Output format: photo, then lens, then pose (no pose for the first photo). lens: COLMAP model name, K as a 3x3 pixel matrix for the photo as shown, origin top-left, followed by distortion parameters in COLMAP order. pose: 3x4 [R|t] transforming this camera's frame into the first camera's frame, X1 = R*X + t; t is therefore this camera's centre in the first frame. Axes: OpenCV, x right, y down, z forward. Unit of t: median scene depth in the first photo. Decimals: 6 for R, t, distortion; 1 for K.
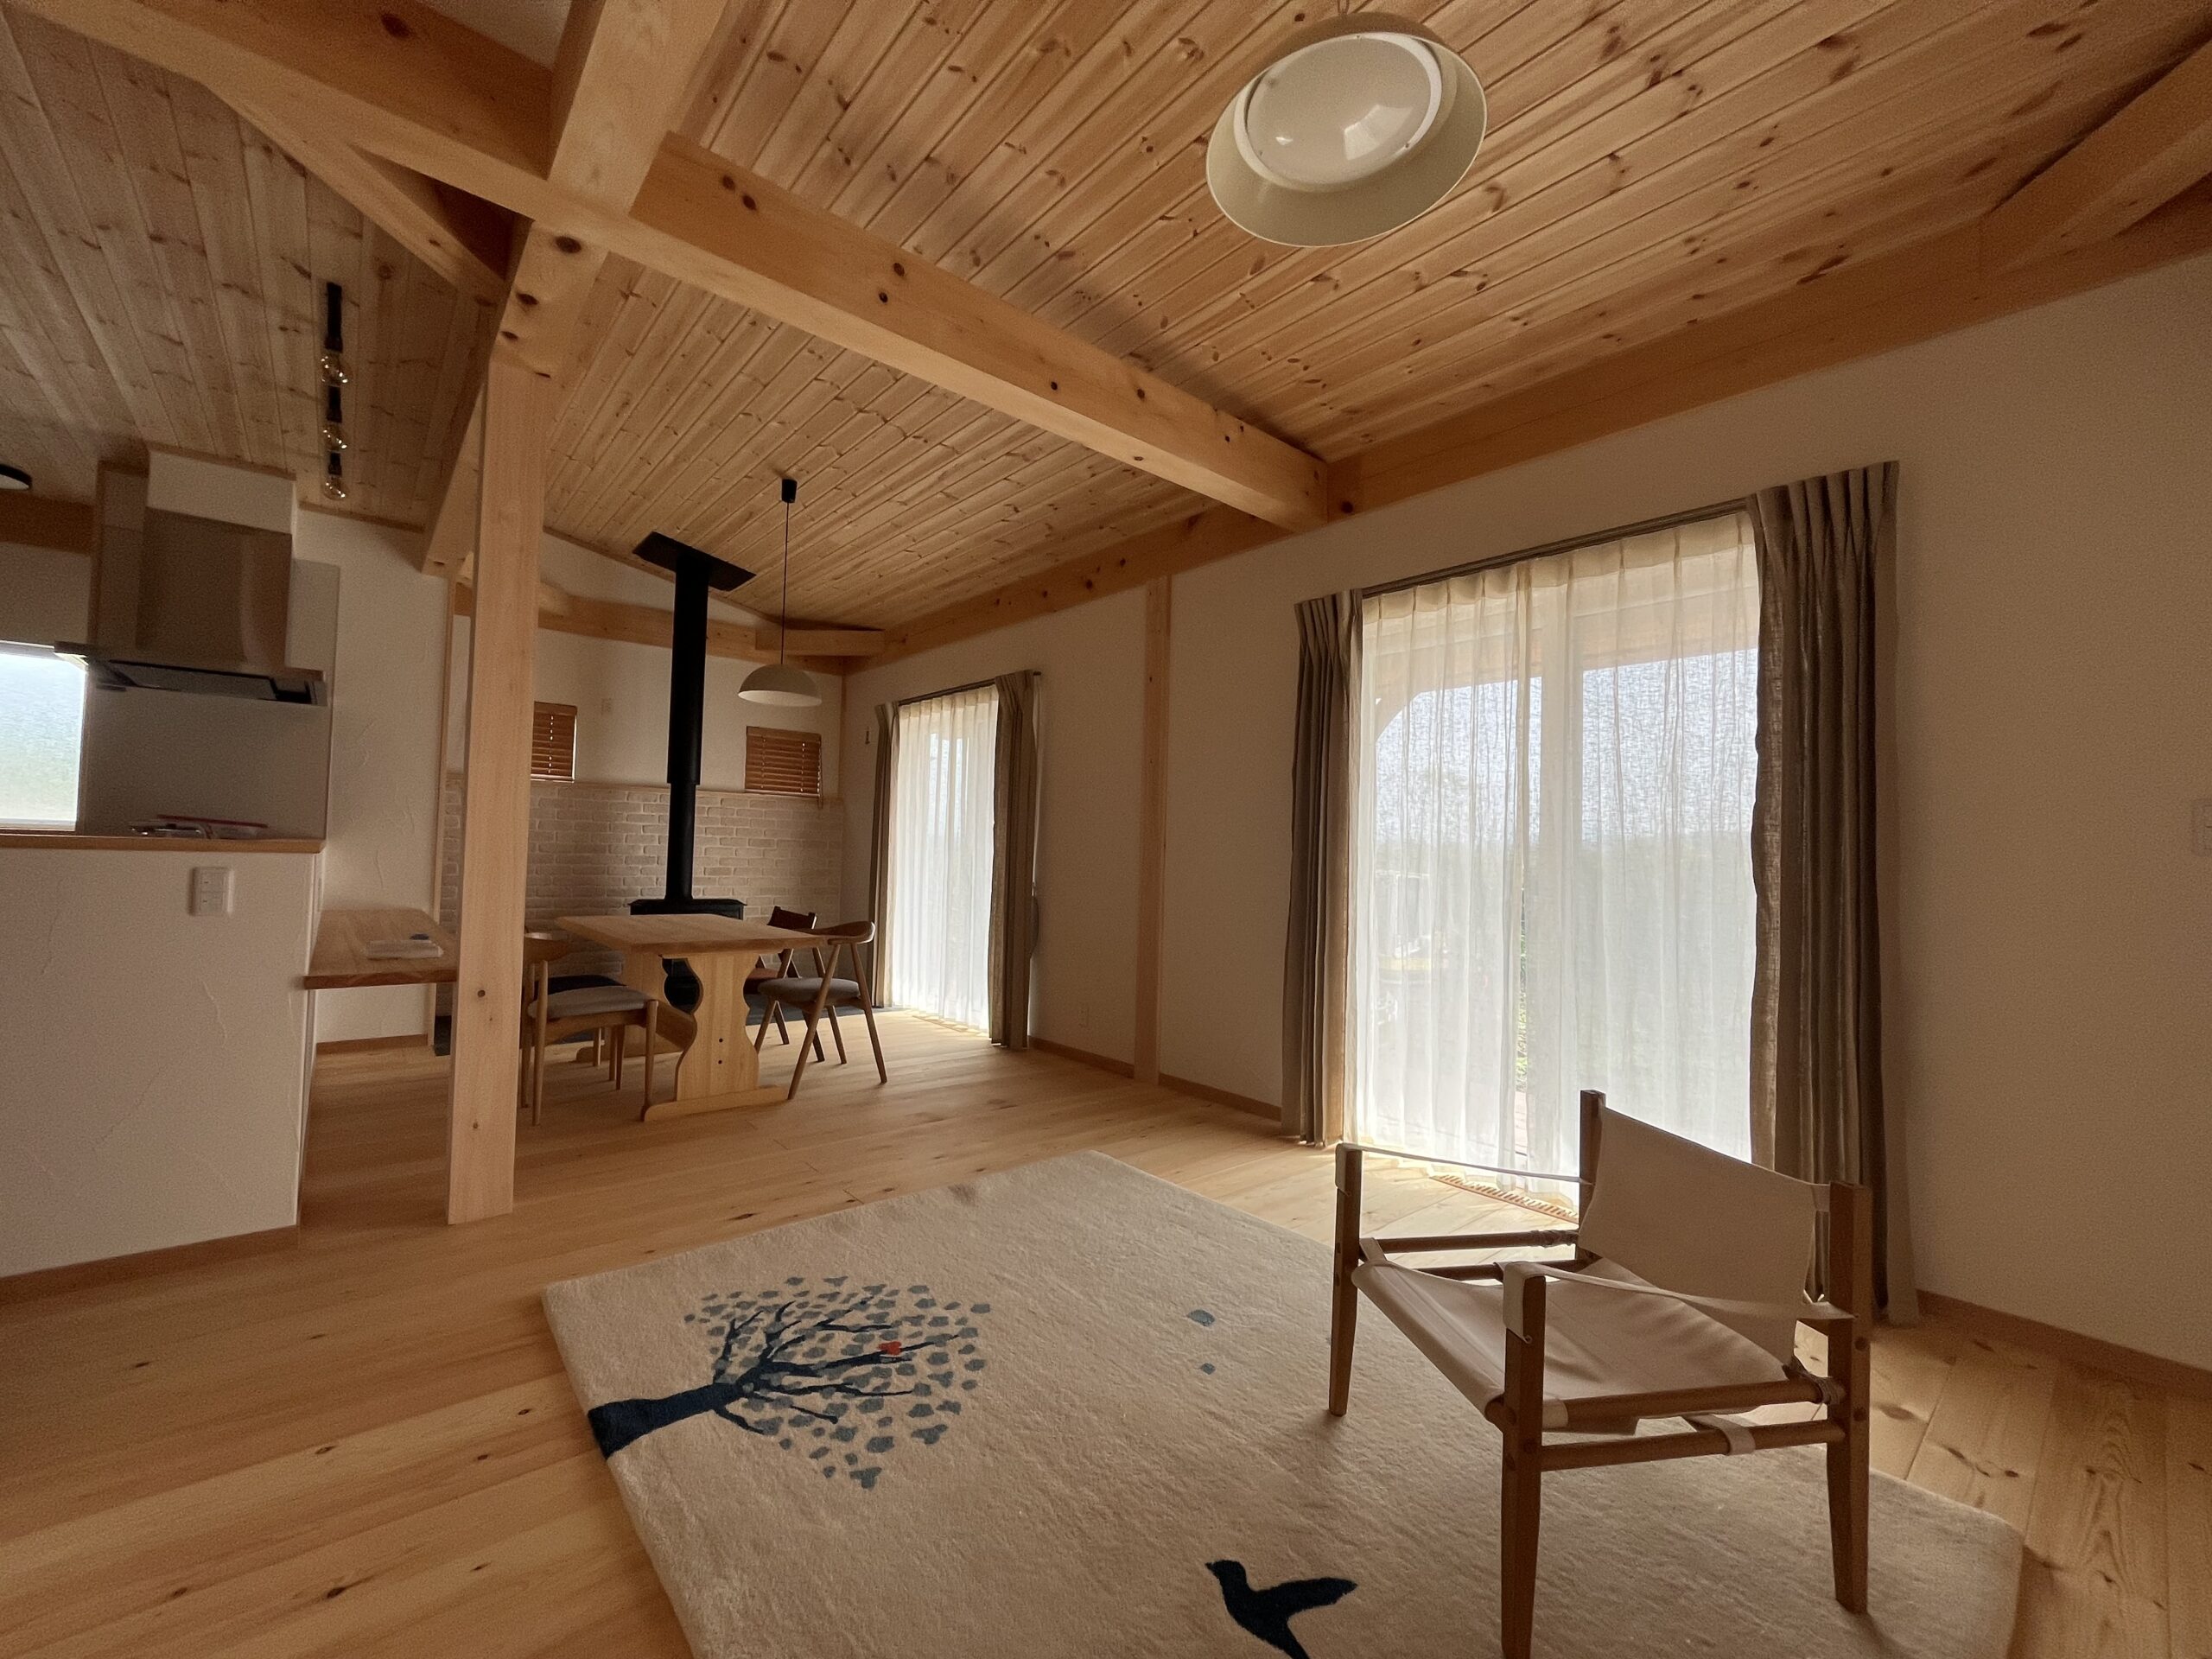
lens RADIAL K [[912.4, 0, 1106.0], [0, 912.4, 829.5], [0, 0, 1]] dist [-0.001856, -0.000034]
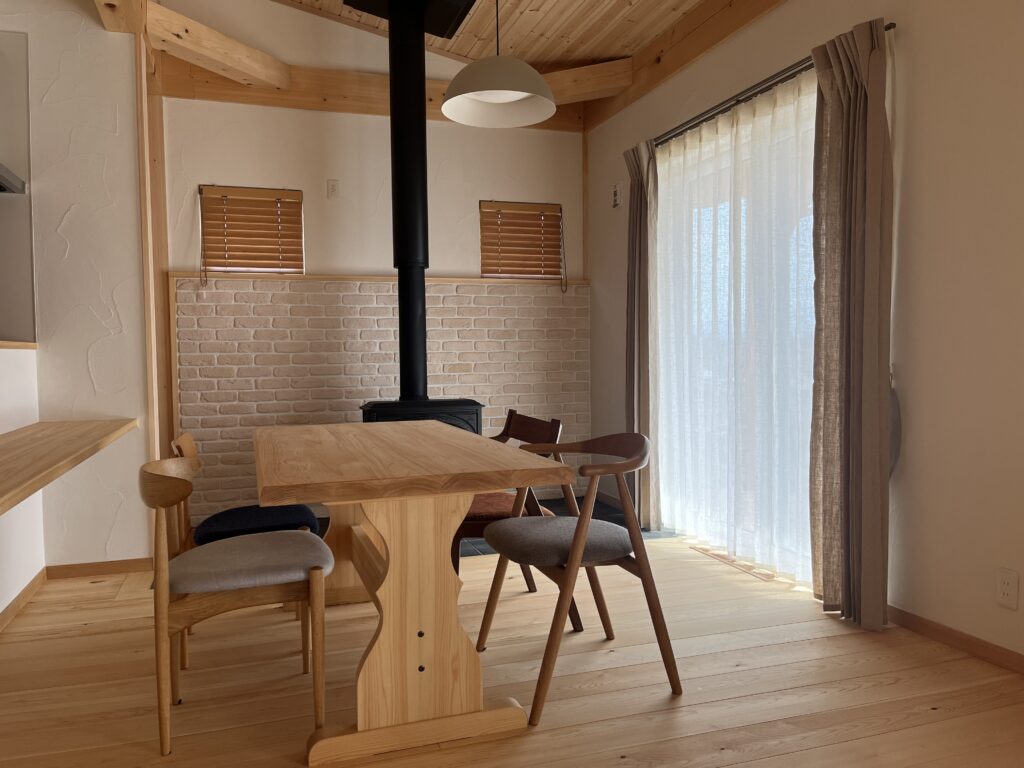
lens RADIAL K [[787.0, 0, 512.0], [0, 787.0, 384.0], [0, 0, 1]] dist [0.075239, -0.098268]
pose [[0.928889, -0.024027, -0.369577, -0.100638], [0.049007, 0.997093, 0.058348, 0.021111], [0.367101, -0.072311, 0.927366, 0.333258]]
